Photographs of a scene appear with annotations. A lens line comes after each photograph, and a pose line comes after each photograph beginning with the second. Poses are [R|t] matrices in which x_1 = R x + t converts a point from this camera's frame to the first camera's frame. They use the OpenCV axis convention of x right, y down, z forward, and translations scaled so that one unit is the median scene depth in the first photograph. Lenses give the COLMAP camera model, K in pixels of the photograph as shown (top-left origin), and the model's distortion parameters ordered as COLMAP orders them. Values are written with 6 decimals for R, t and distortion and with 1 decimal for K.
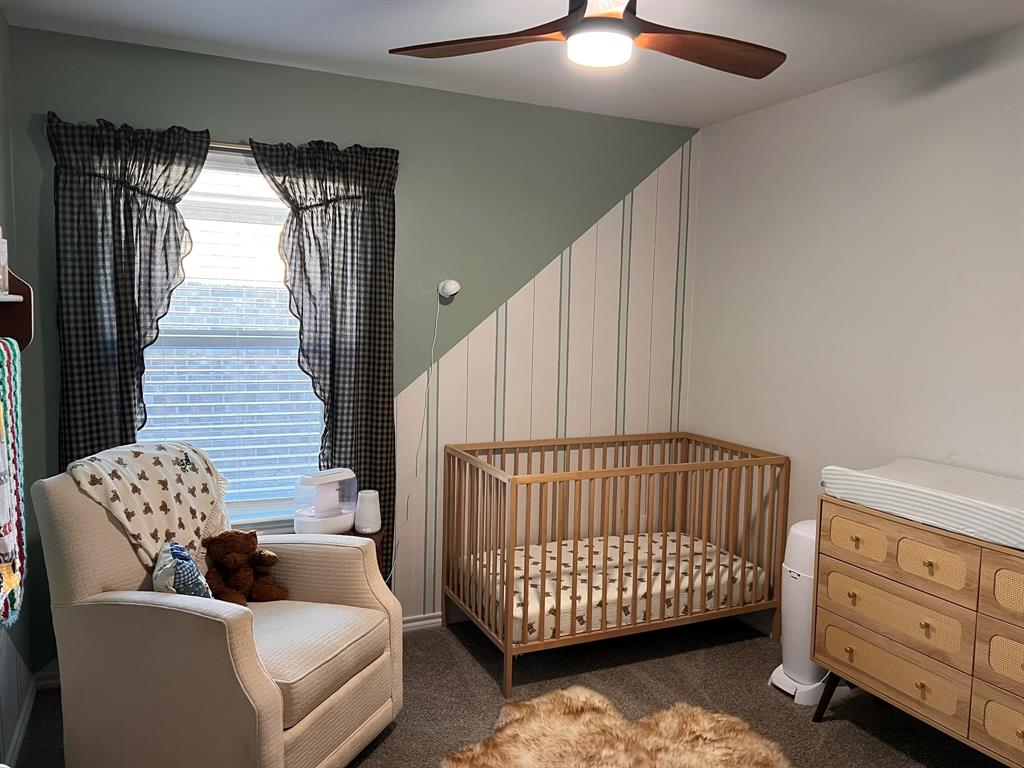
lens RADIAL K [[784.3, 0, 512.0], [0, 784.3, 384.0], [0, 0, 1]] dist [0.083426, -0.089122]
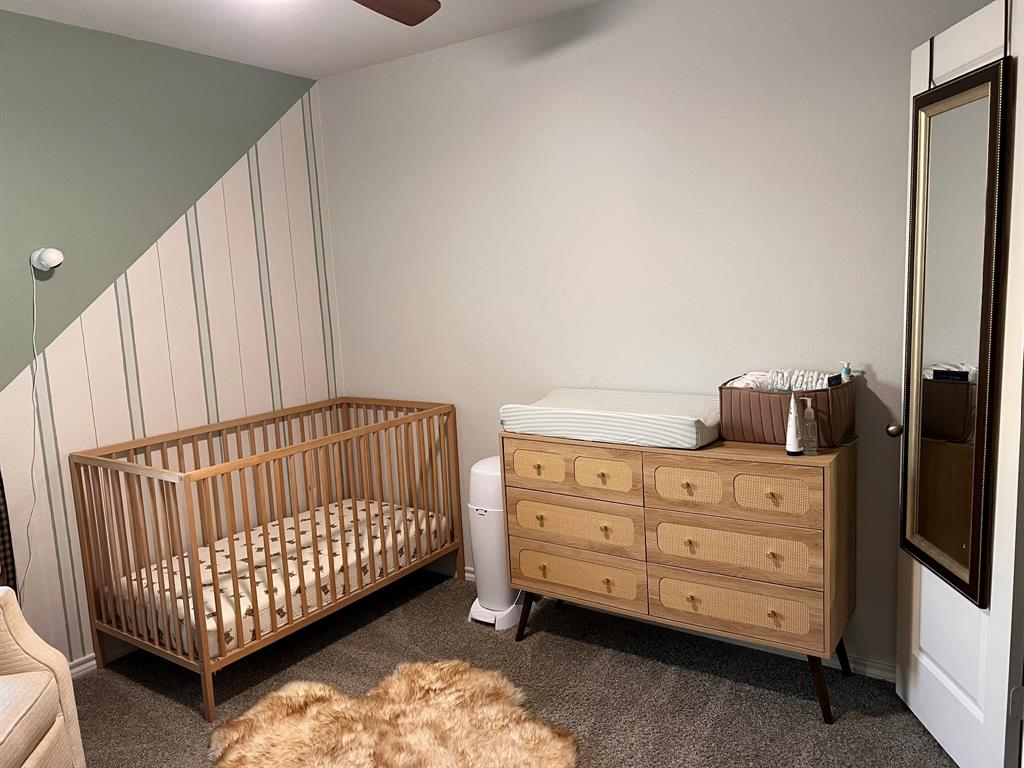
lens RADIAL K [[784.3, 0, 512.0], [0, 784.3, 384.0], [0, 0, 1]] dist [0.083426, -0.089122]
pose [[0.867106, -0.137137, 0.478874, -0.085237], [0.118116, 0.990544, 0.069790, 0.002511], [-0.483917, -0.003953, 0.875105, 0.063122]]
